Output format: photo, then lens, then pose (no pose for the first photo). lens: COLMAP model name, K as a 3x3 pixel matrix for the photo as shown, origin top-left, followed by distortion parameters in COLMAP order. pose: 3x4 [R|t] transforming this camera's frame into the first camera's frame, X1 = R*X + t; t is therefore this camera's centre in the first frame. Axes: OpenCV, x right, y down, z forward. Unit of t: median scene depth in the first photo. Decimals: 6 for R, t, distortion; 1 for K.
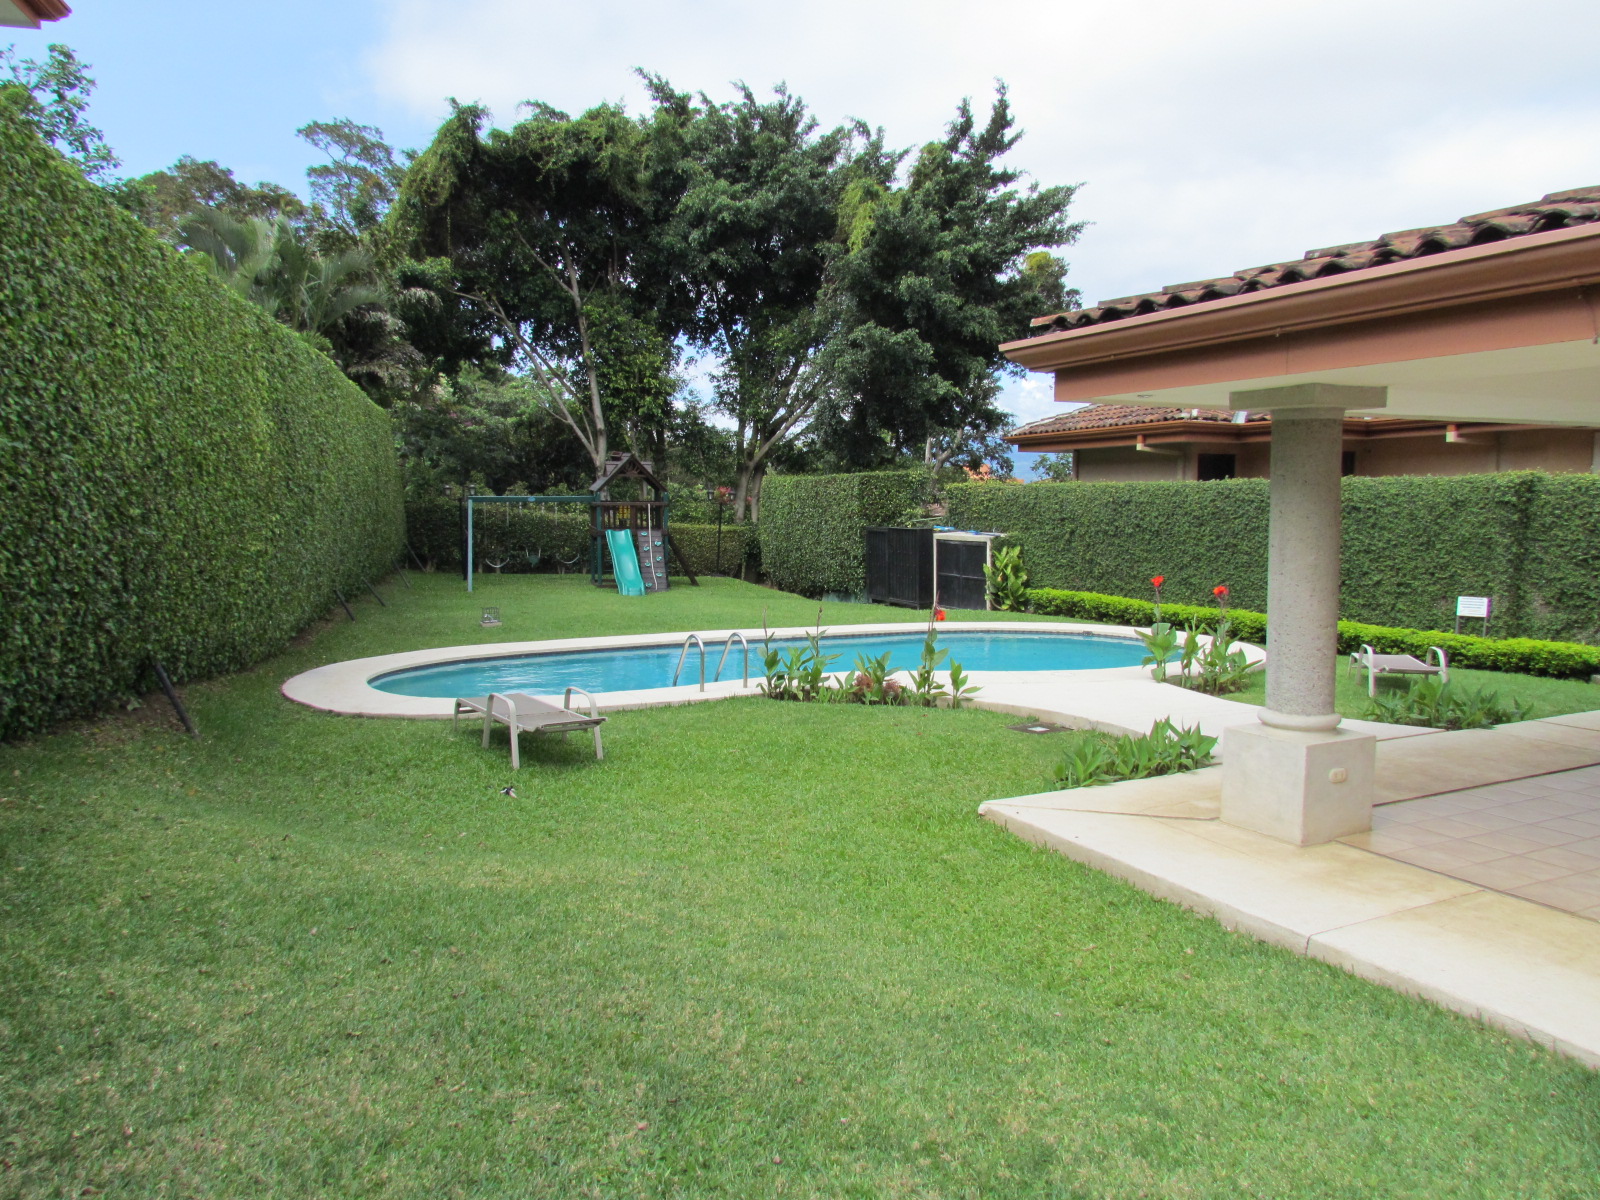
lens RADIAL K [[1112.3, 0, 800.0], [0, 1112.3, 600.0], [0, 0, 1]] dist [-0.033475, 0.003486]
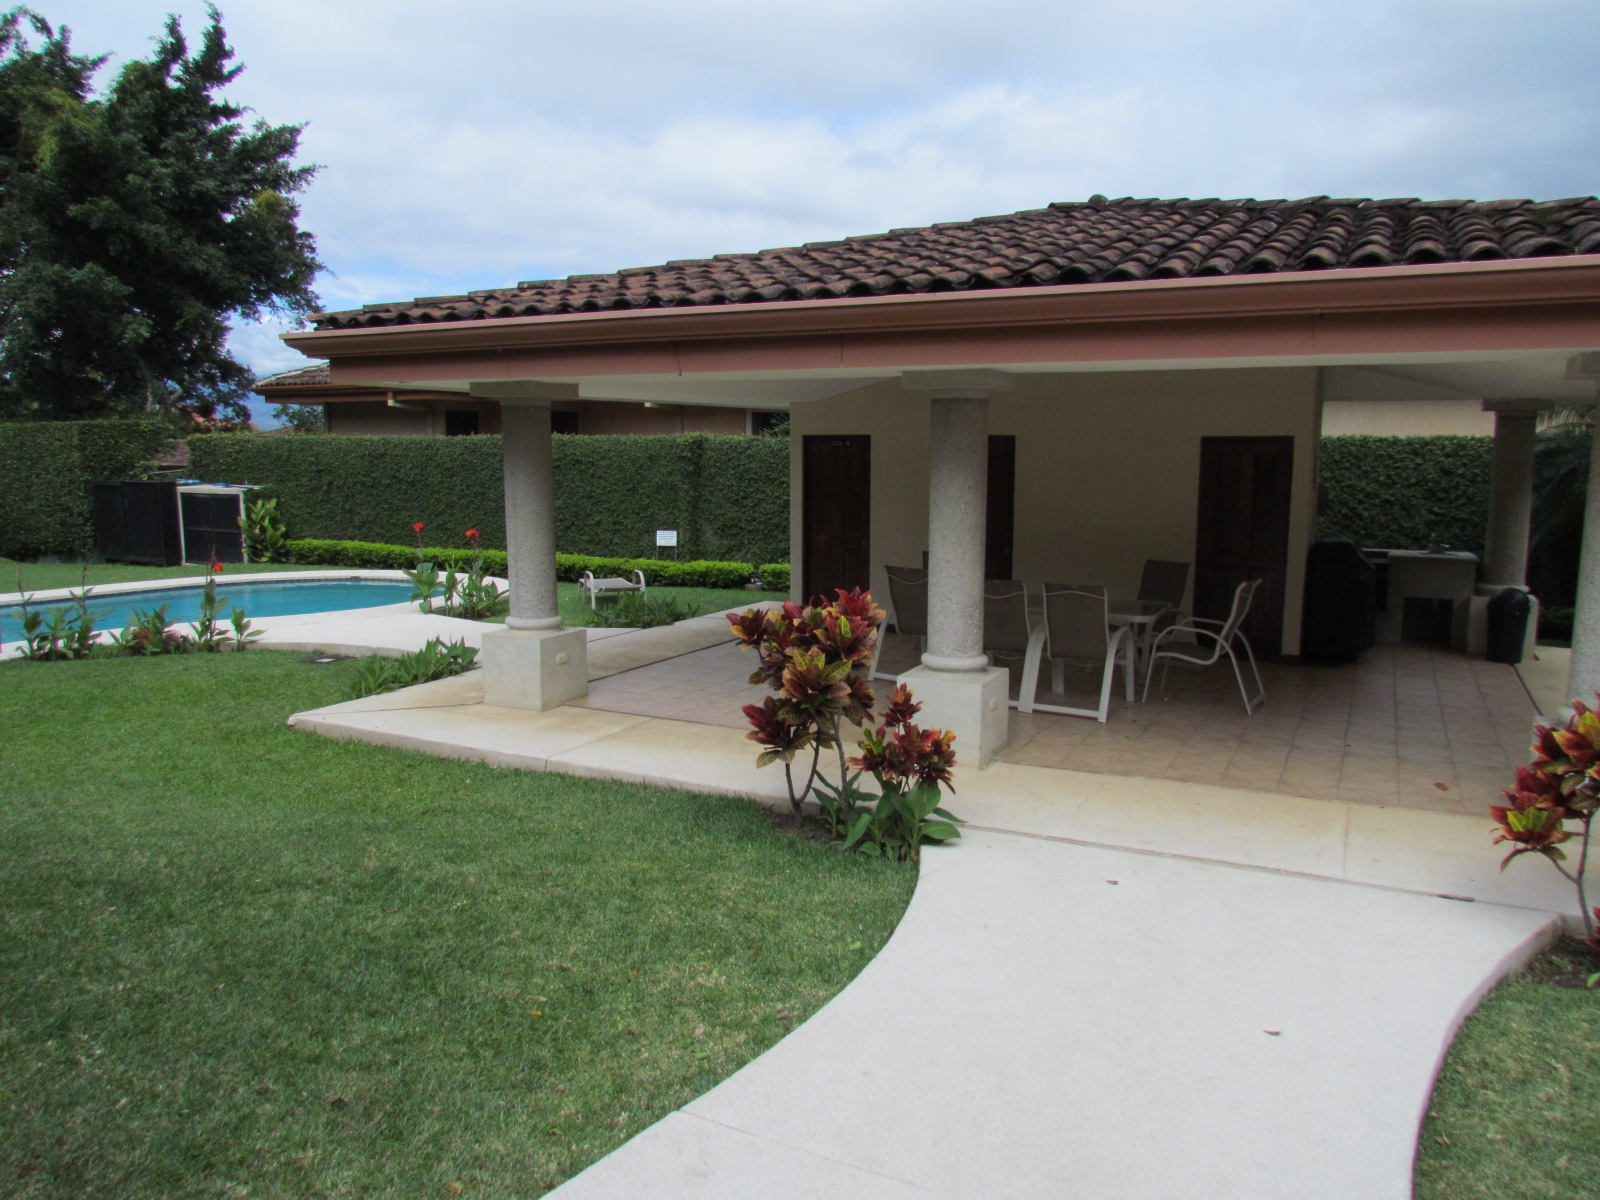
lens RADIAL K [[1106.6, 0, 800.0], [0, 1106.6, 600.0], [0, 0, 1]] dist [-0.003226, -0.004018]
pose [[0.795517, -0.075681, 0.601187, -0.044563], [0.046775, 0.996879, 0.063599, 0.002830], [-0.604124, -0.022473, 0.796574, -0.118279]]
